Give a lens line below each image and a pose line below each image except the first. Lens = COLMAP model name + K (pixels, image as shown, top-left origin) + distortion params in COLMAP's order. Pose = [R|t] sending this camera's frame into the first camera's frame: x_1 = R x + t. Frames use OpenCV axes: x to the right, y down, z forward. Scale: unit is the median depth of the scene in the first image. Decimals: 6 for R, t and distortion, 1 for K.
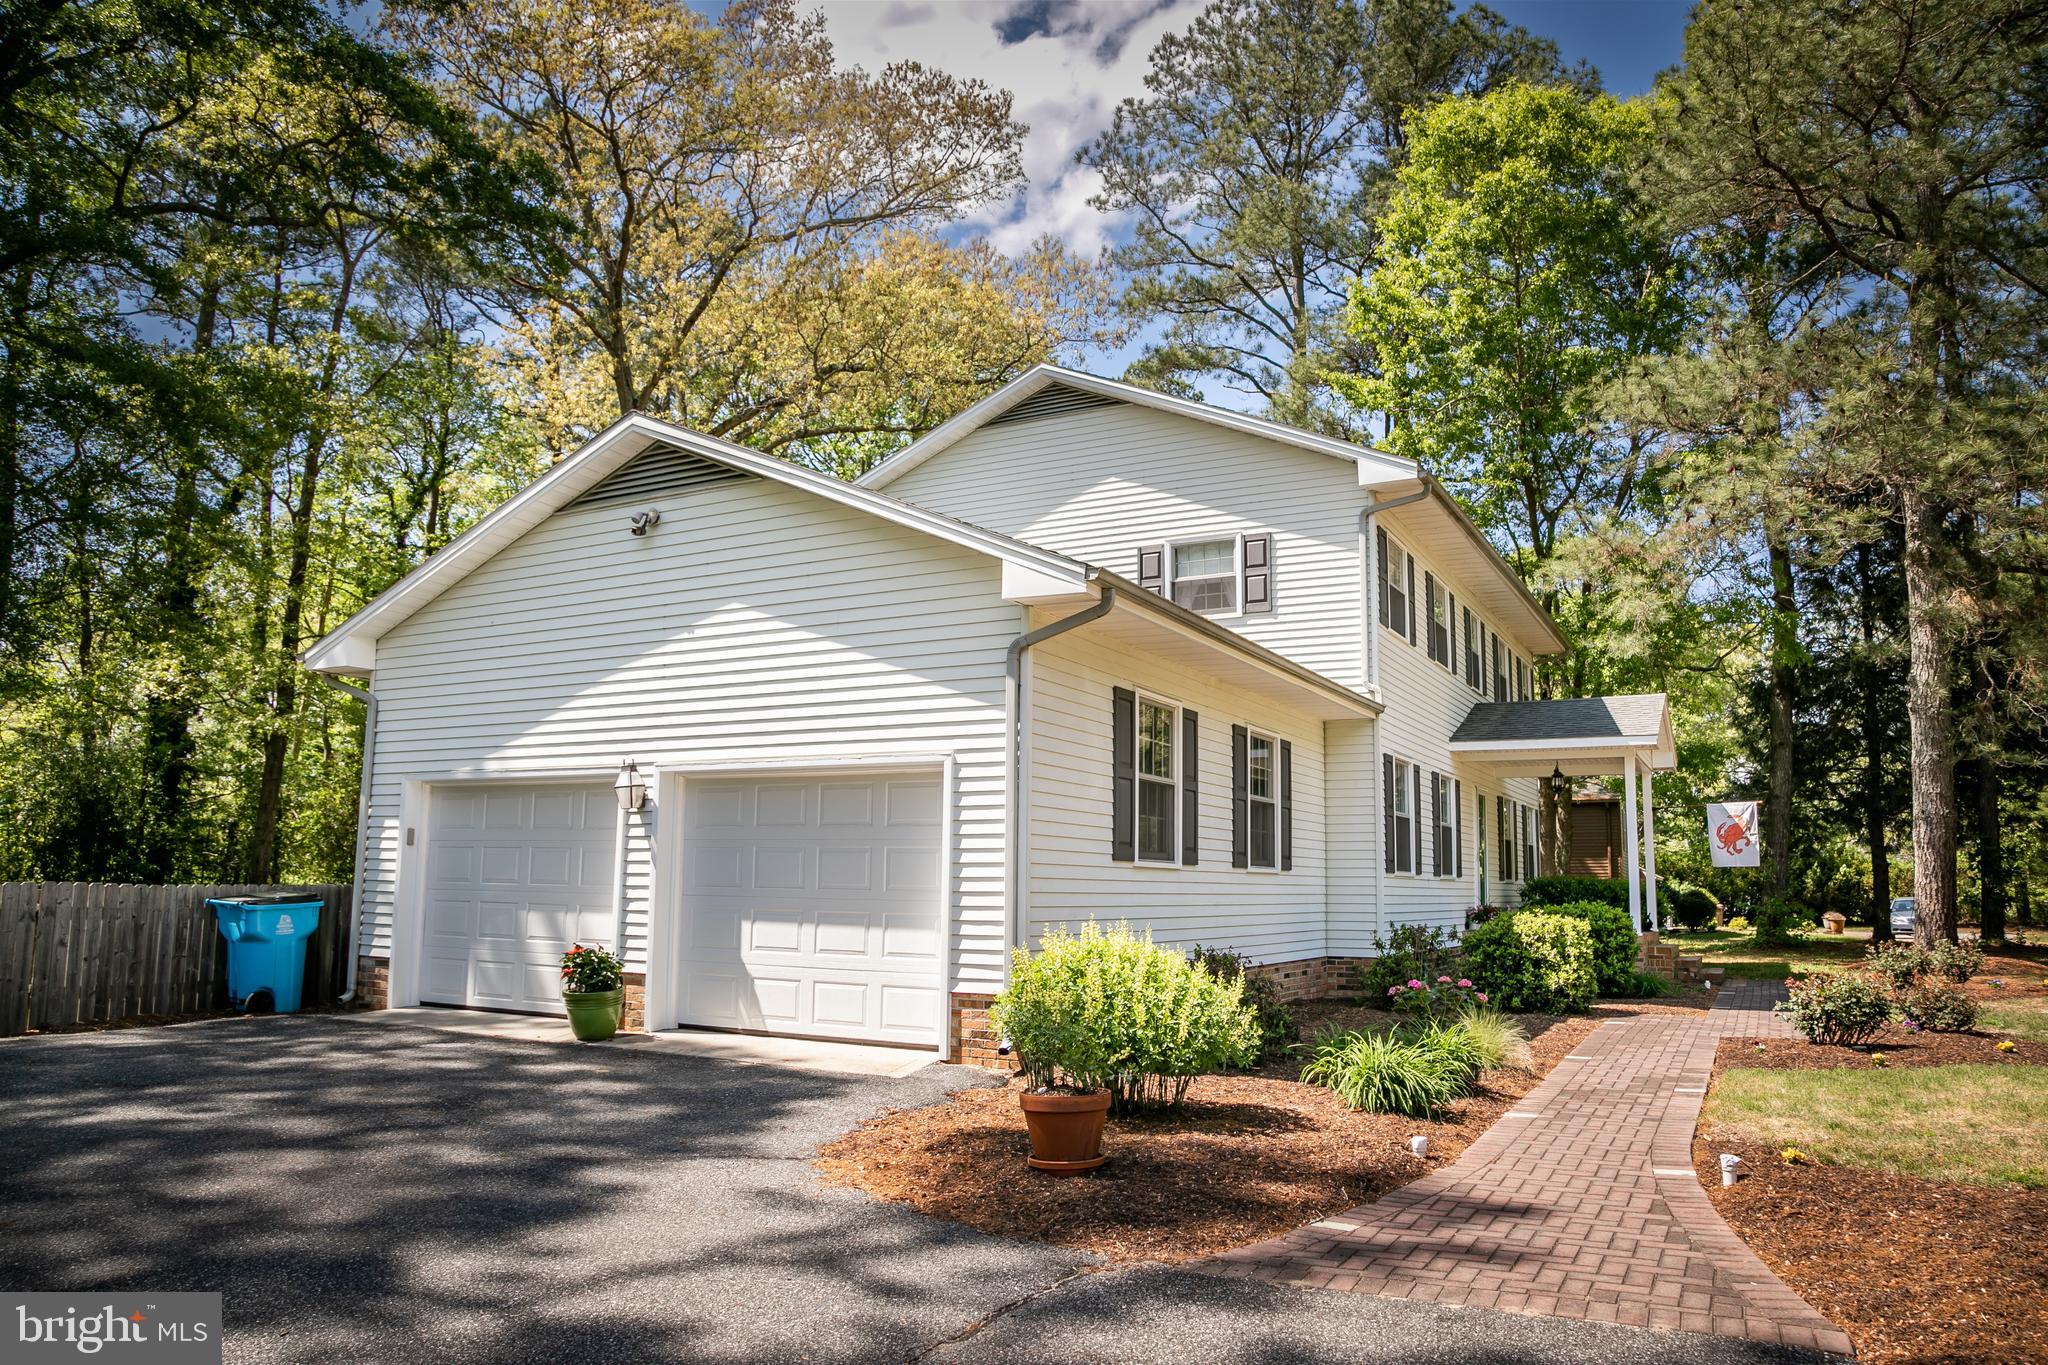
lens RADIAL K [[1405.1, 0, 1032.4], [0, 1405.1, 715.3], [0, 0, 1]] dist [-0.117535, 0.068077]
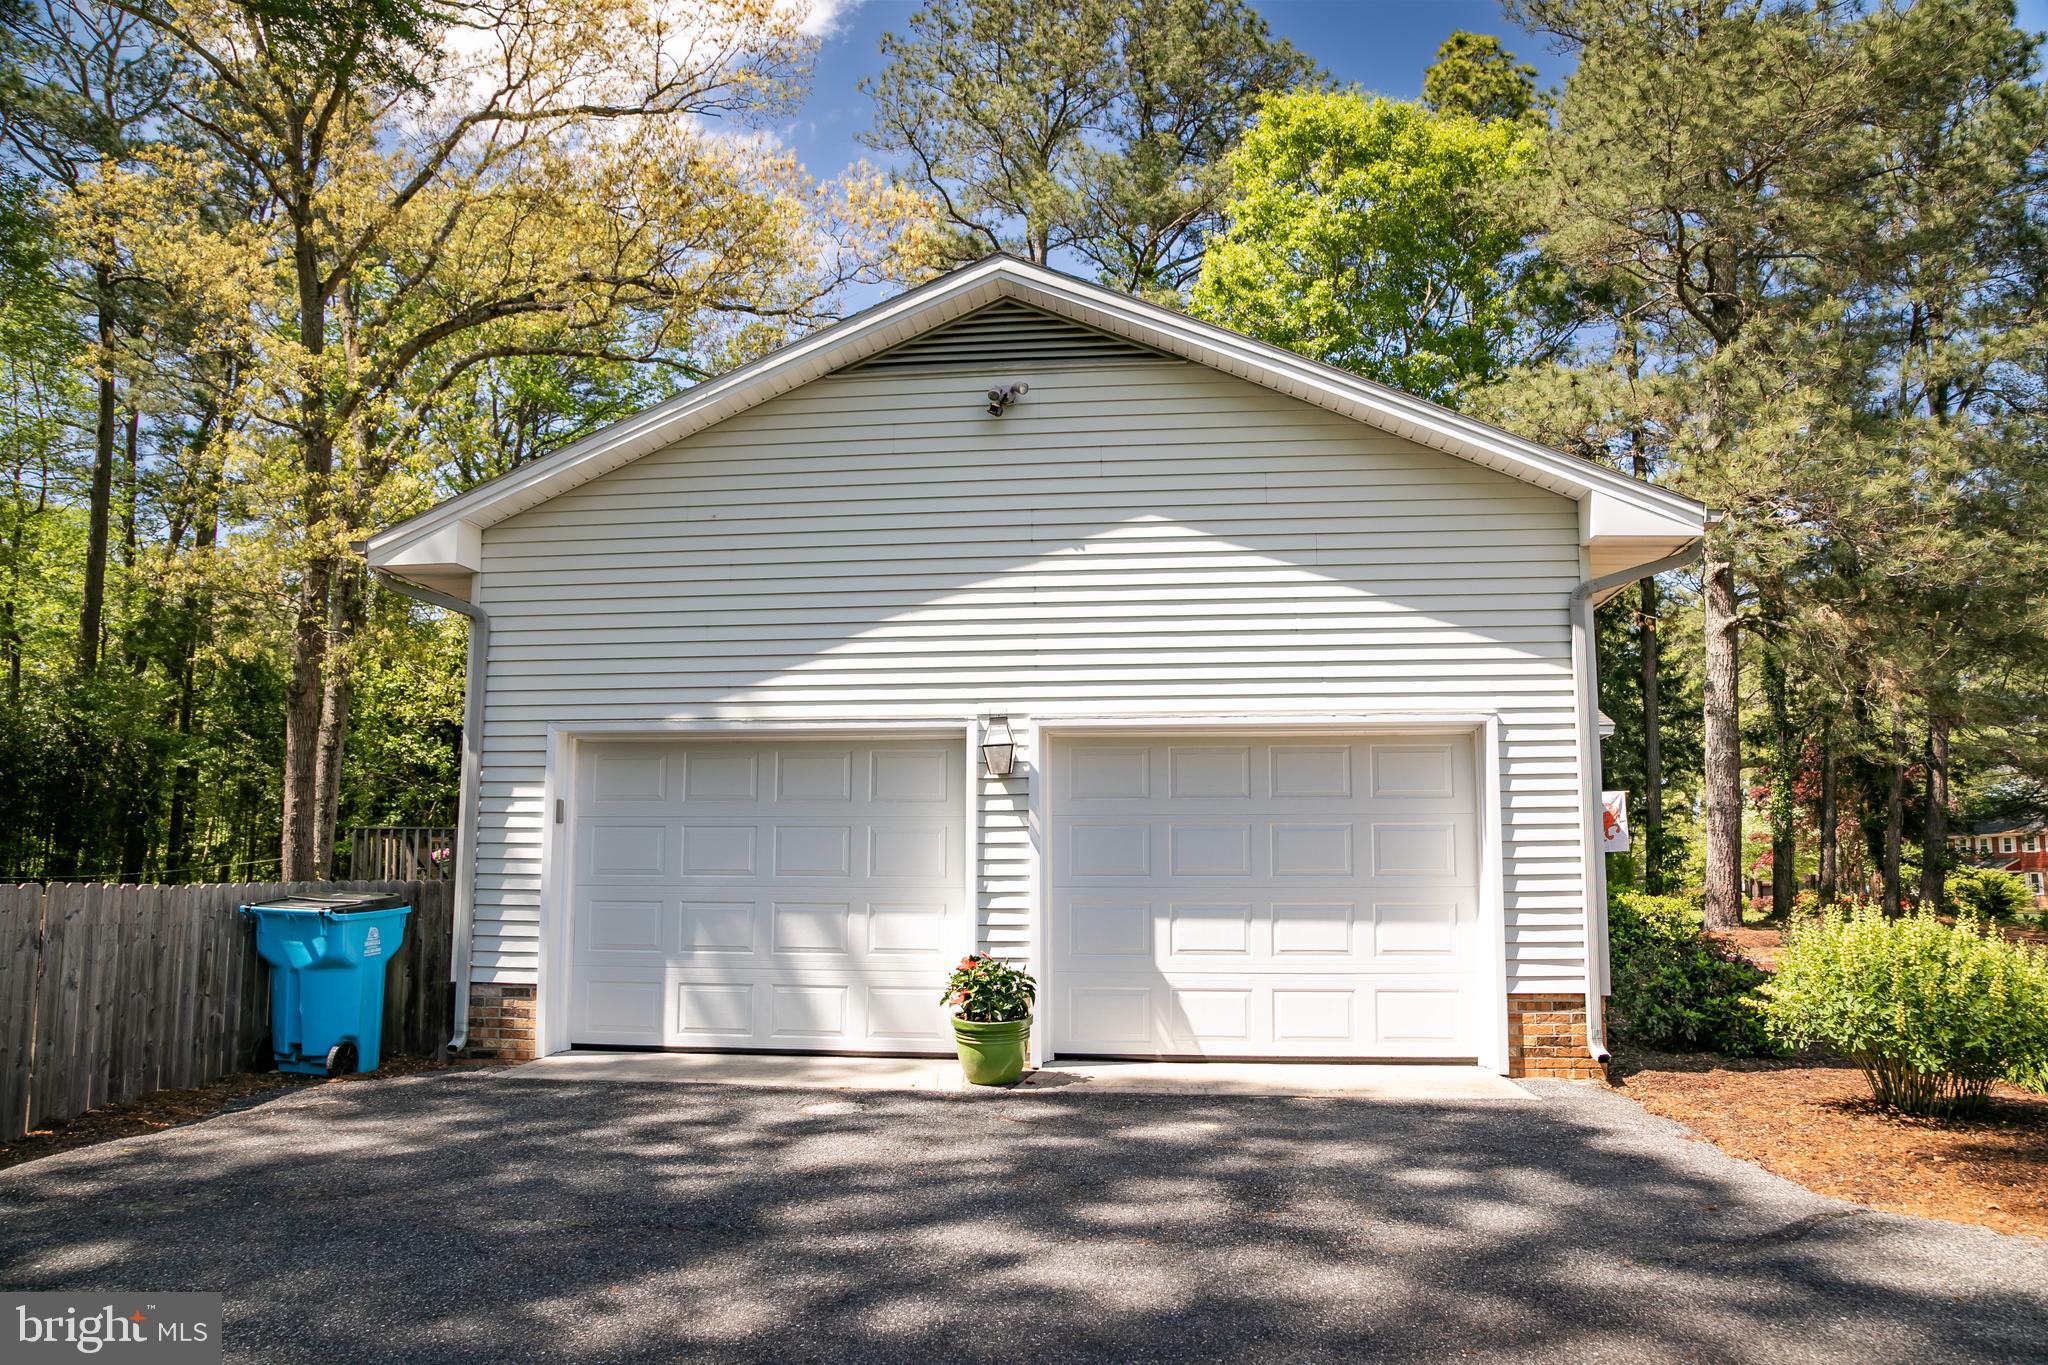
lens RADIAL K [[1405.1, 0, 1032.4], [0, 1405.1, 715.3], [0, 0, 1]] dist [-0.117535, 0.068077]
pose [[0.928841, 0.033209, 0.368987, -0.550960], [-0.036290, 0.999340, 0.001411, 0.033125], [-0.368697, -0.014701, 0.929433, 0.283515]]
